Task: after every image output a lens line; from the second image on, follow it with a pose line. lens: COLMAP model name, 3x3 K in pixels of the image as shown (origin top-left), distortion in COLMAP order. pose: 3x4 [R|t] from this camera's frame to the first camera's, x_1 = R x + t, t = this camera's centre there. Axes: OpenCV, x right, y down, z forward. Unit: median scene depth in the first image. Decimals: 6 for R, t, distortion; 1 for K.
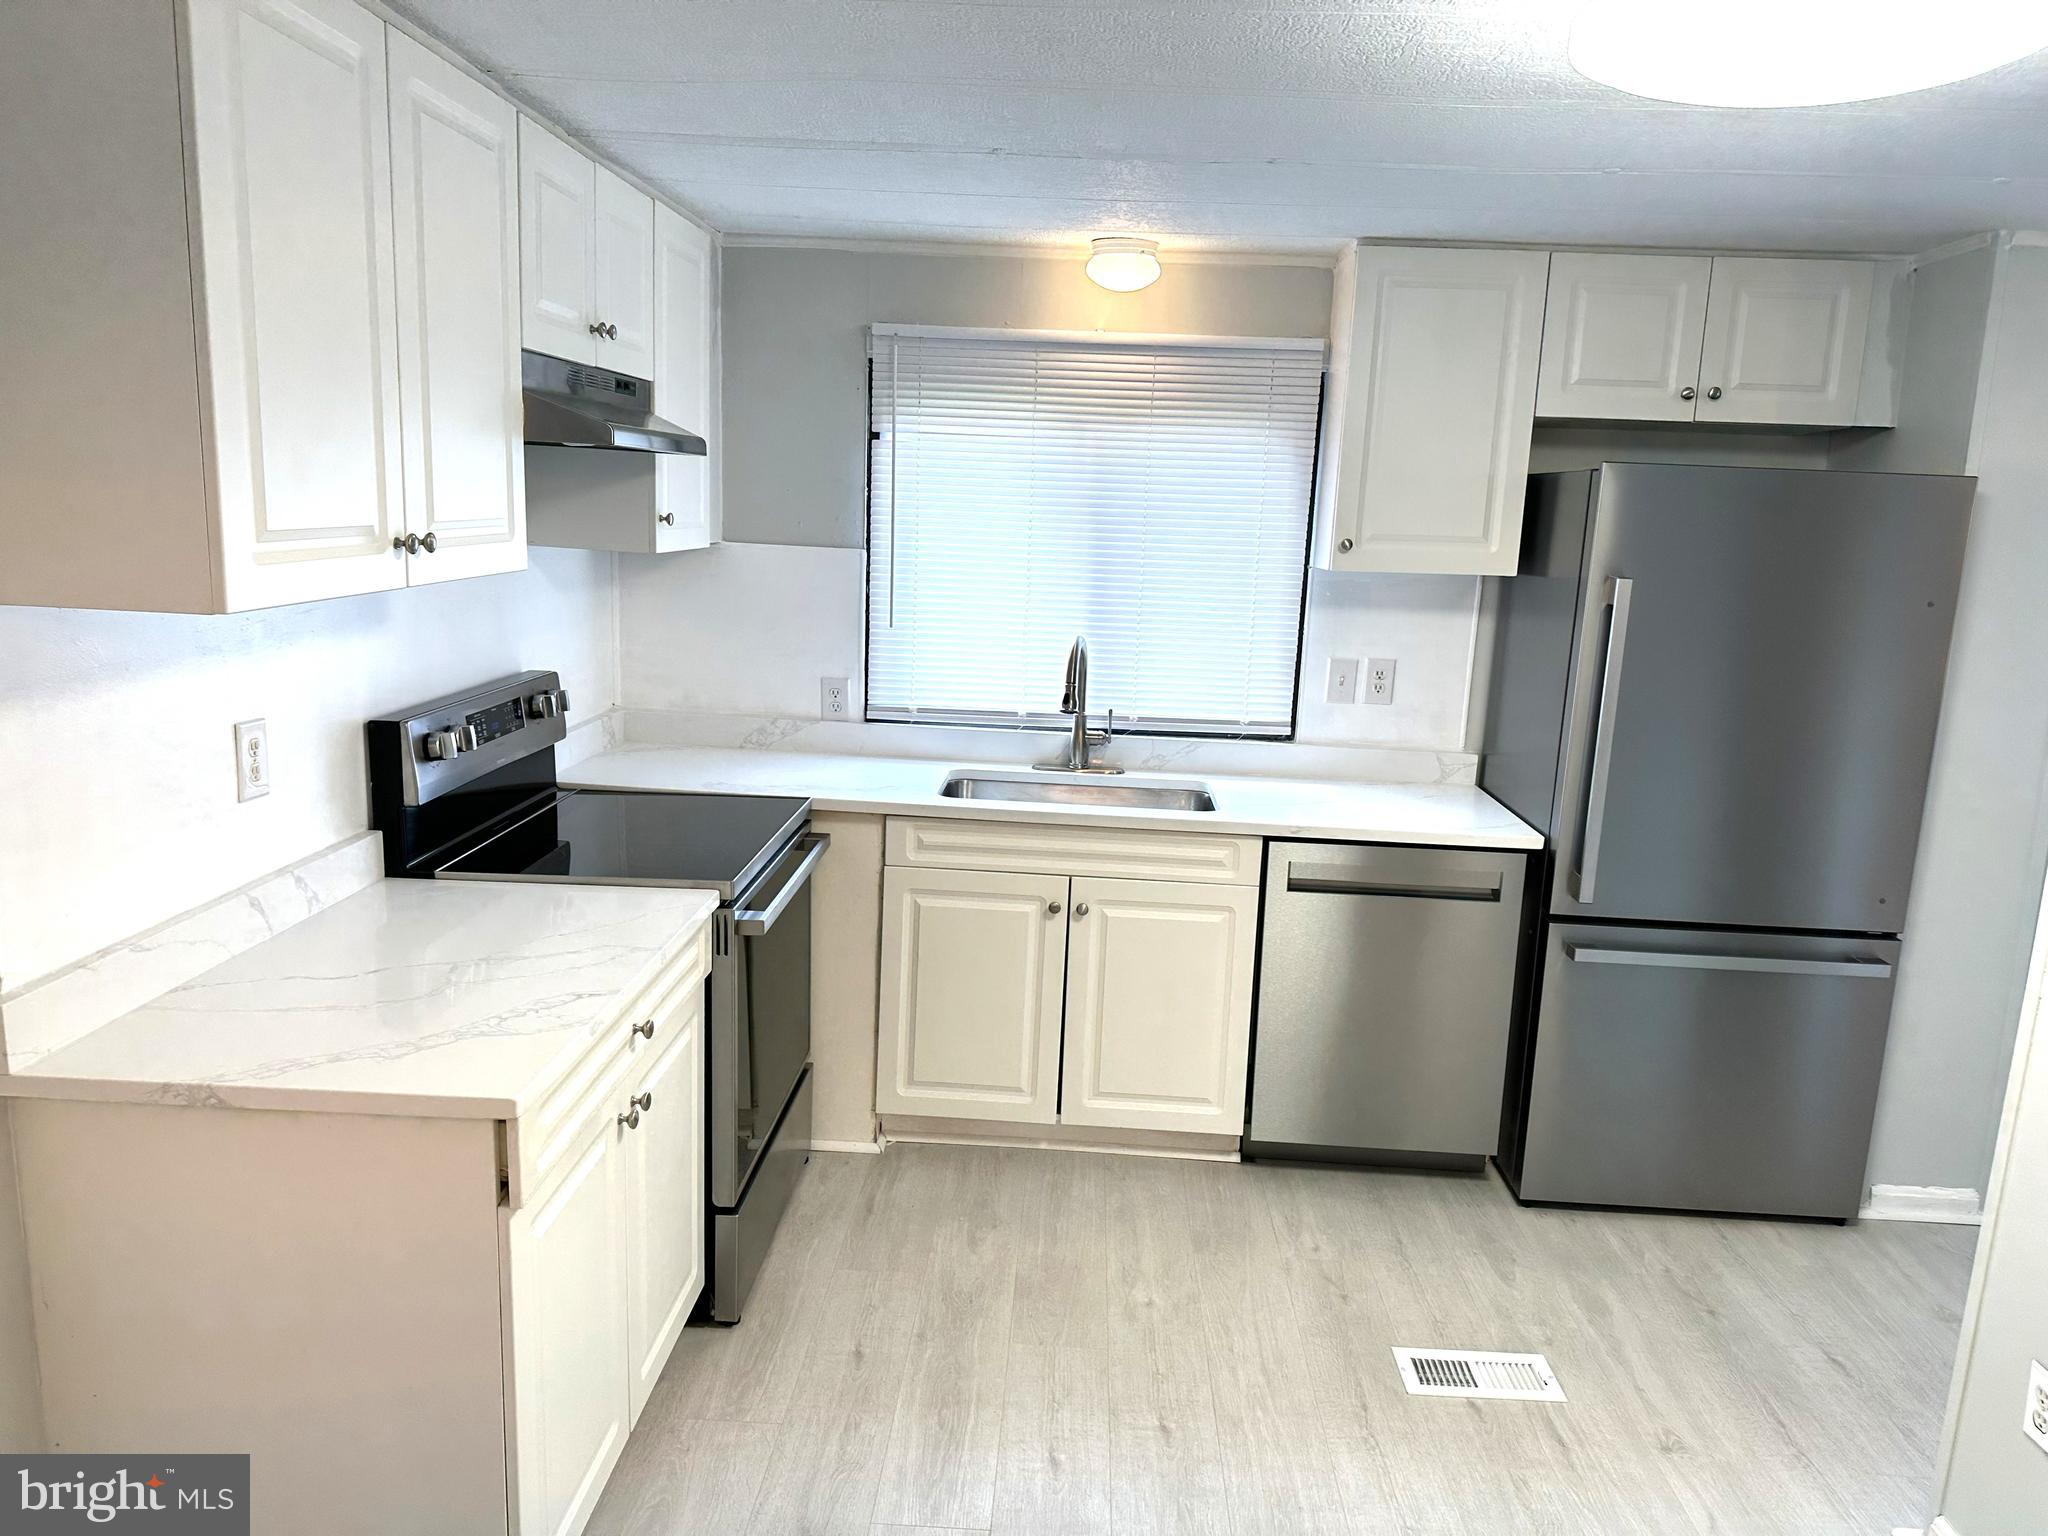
lens RADIAL K [[1421.9, 0, 1040.6], [0, 1421.9, 778.2], [0, 0, 1]] dist [0.084715, -0.102815]
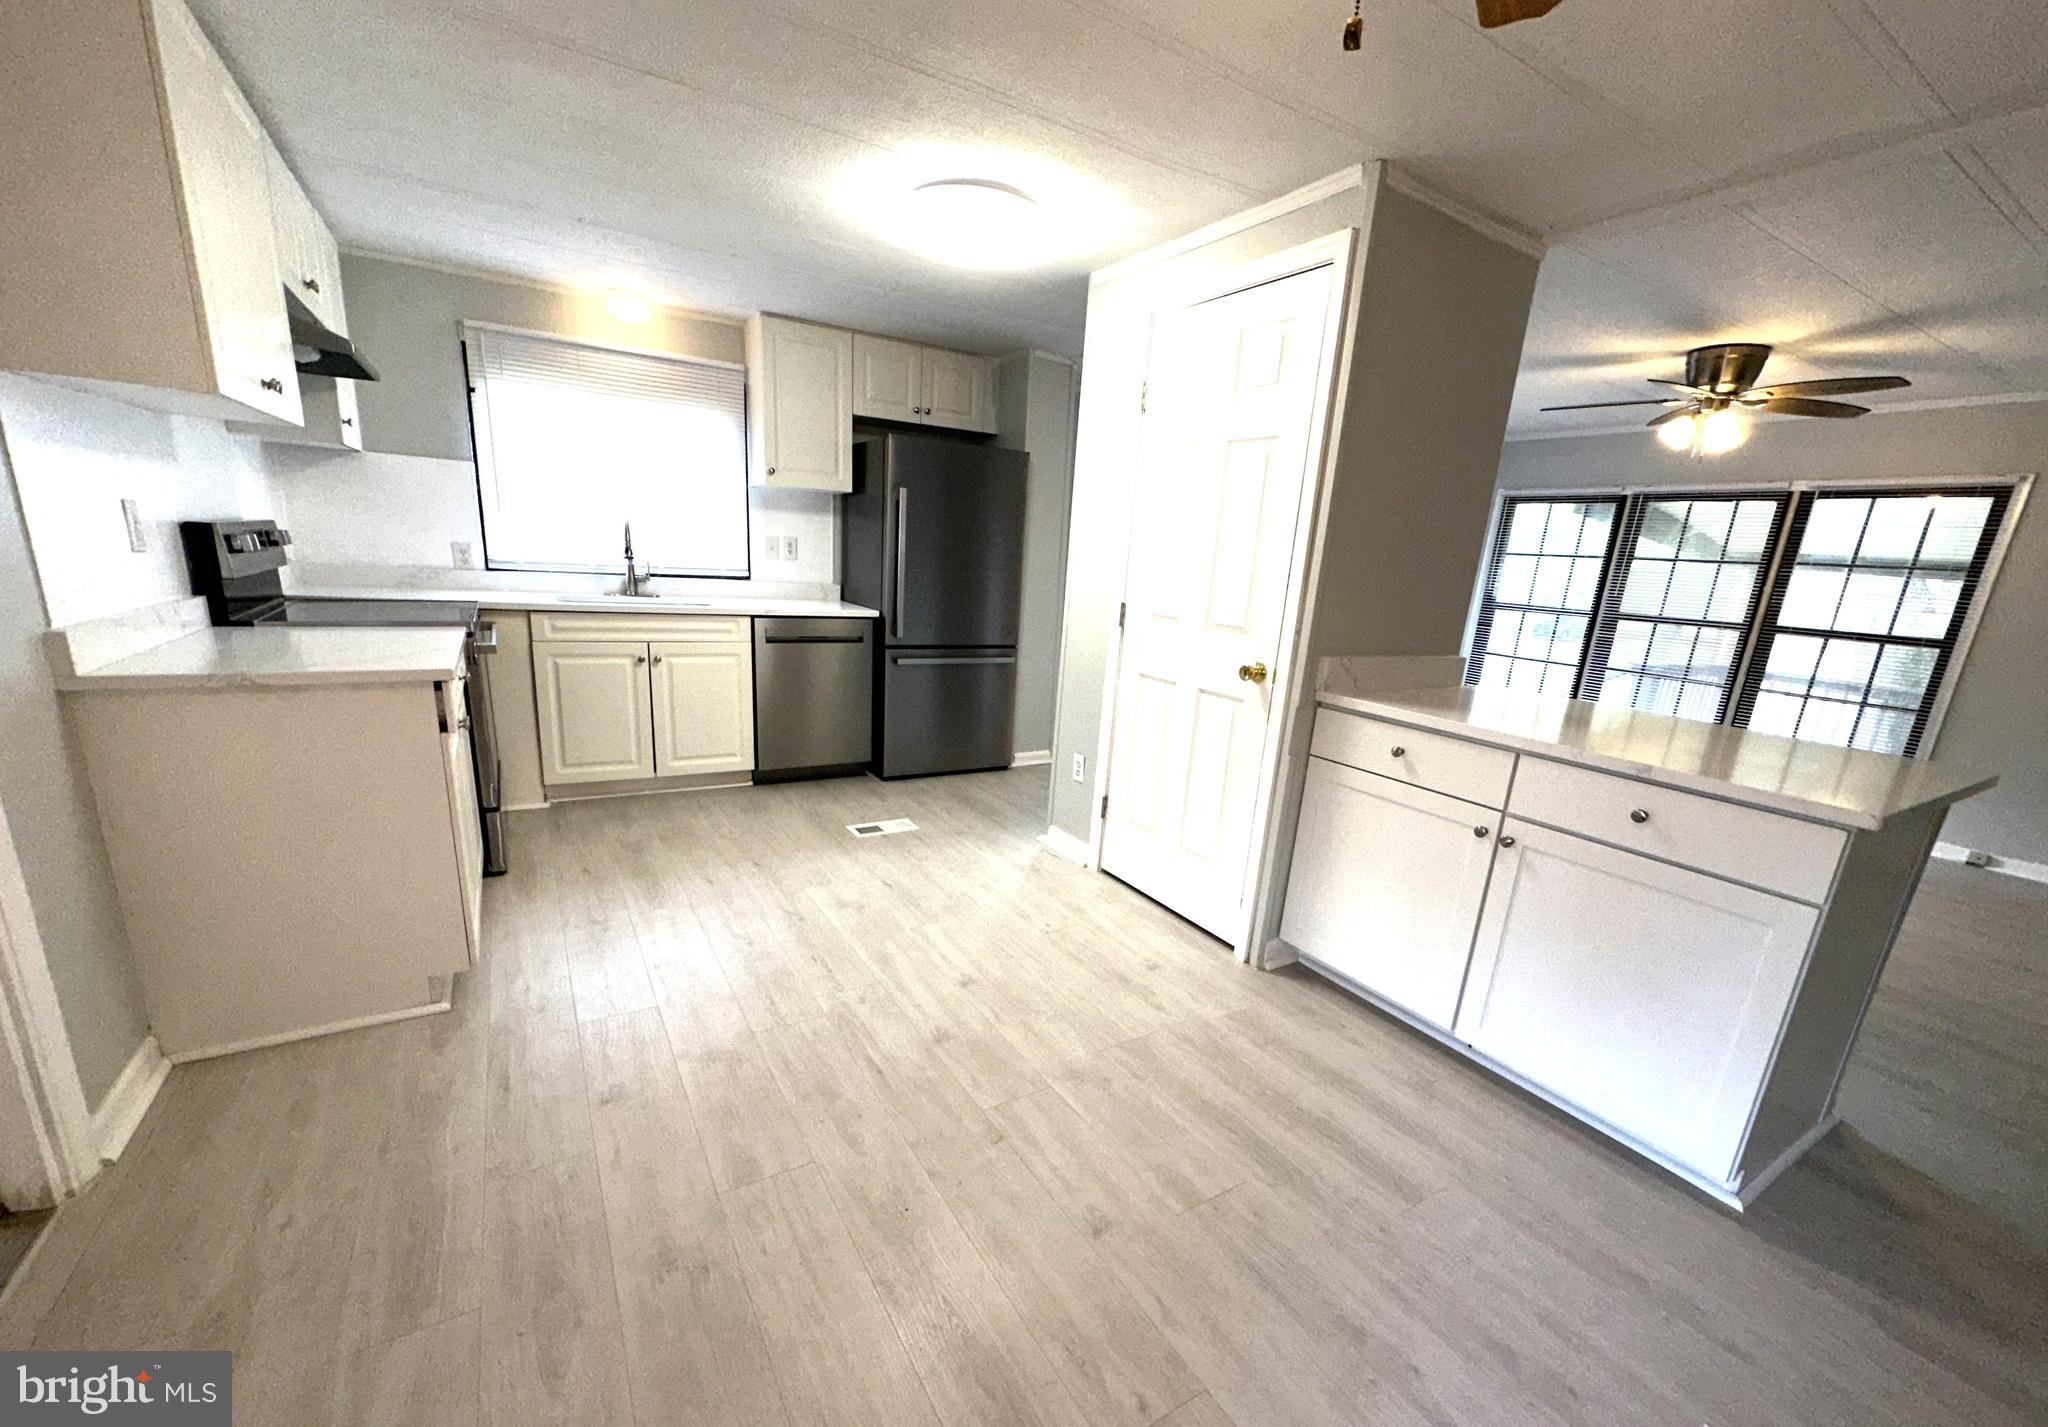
lens RADIAL K [[823.1, 0, 1030.8], [0, 823.1, 775.6], [0, 0, 1]] dist [-0.002801, 0.000233]
pose [[0.833020, -0.133934, 0.536786, -0.161926], [0.076004, 0.988759, 0.128758, 0.139510], [-0.547997, -0.066461, 0.833836, -0.192307]]
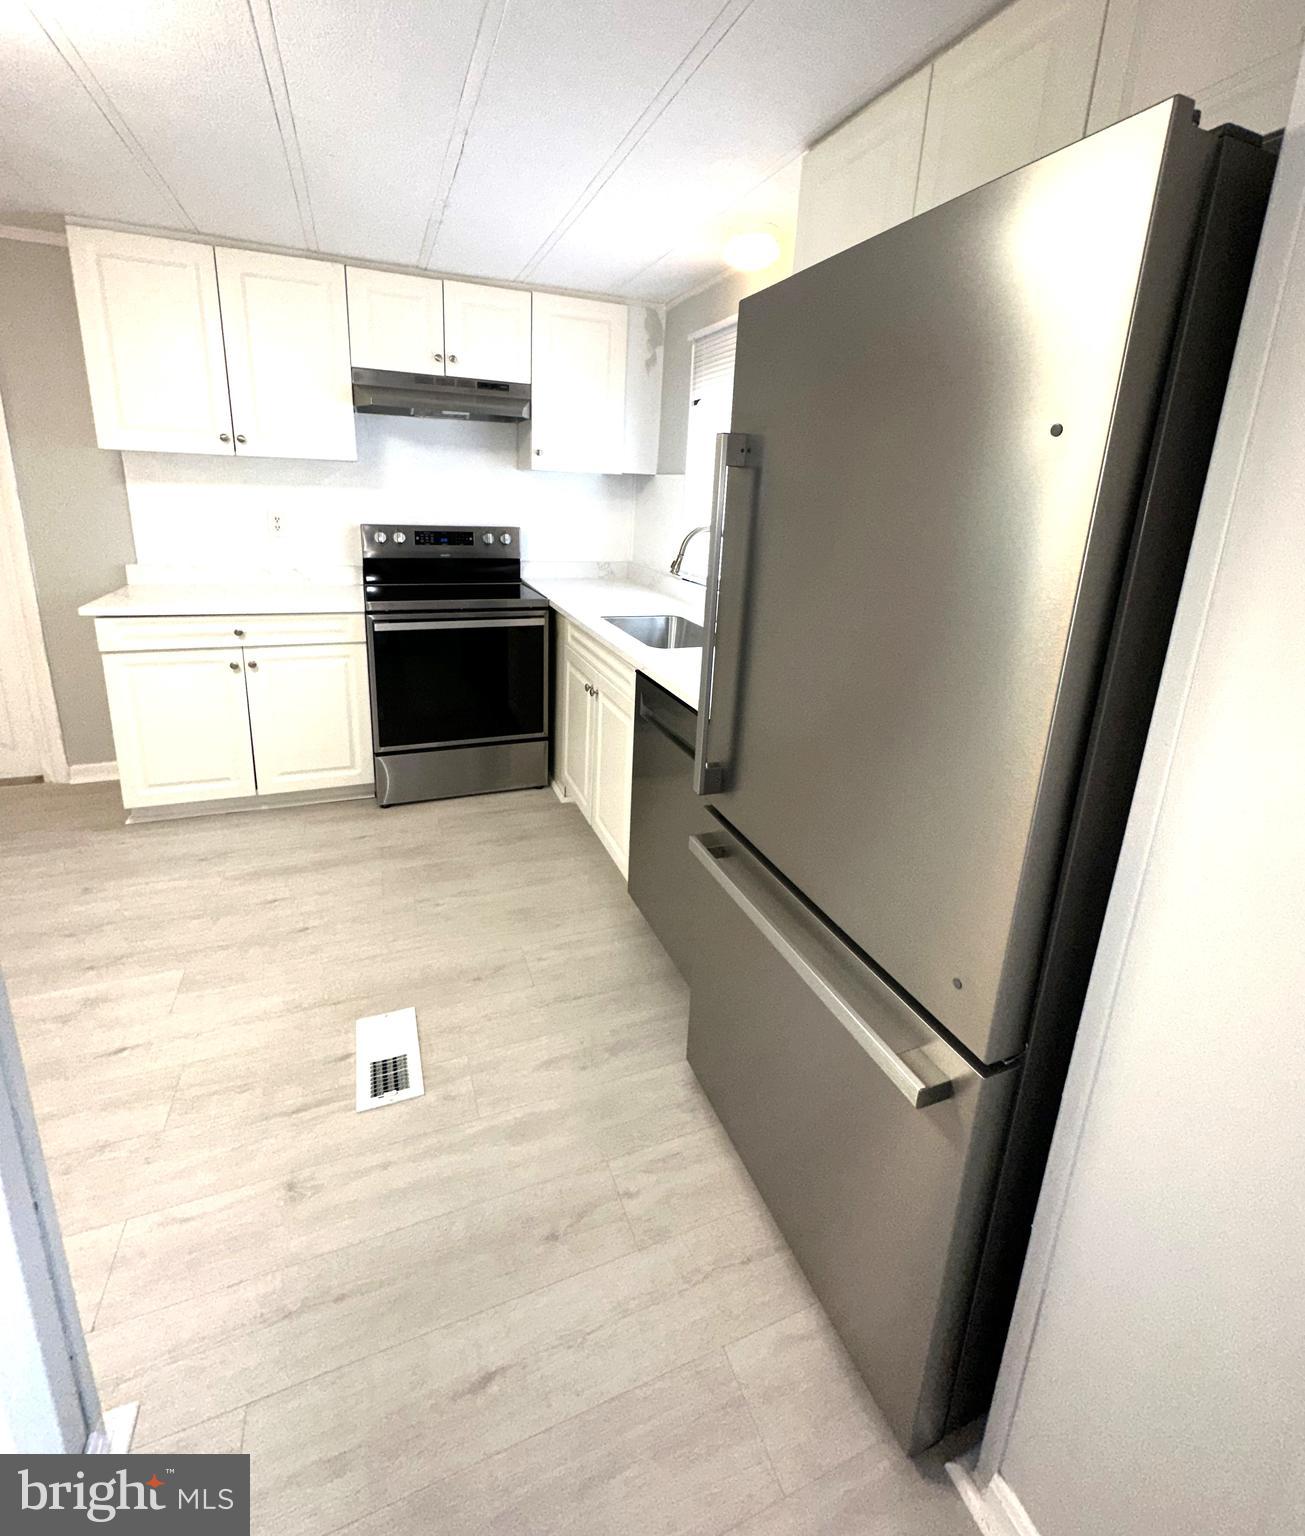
lens RADIAL K [[696.2, 0, 651.7], [0, 696.2, 661.9], [0, 0, 1]] dist [-0.001642, -0.000224]
pose [[0.408710, 0.194665, -0.891663, 0.704336], [-0.204030, 0.971751, 0.118629, -0.040373], [0.889566, 0.133441, 0.436881, 0.710336]]
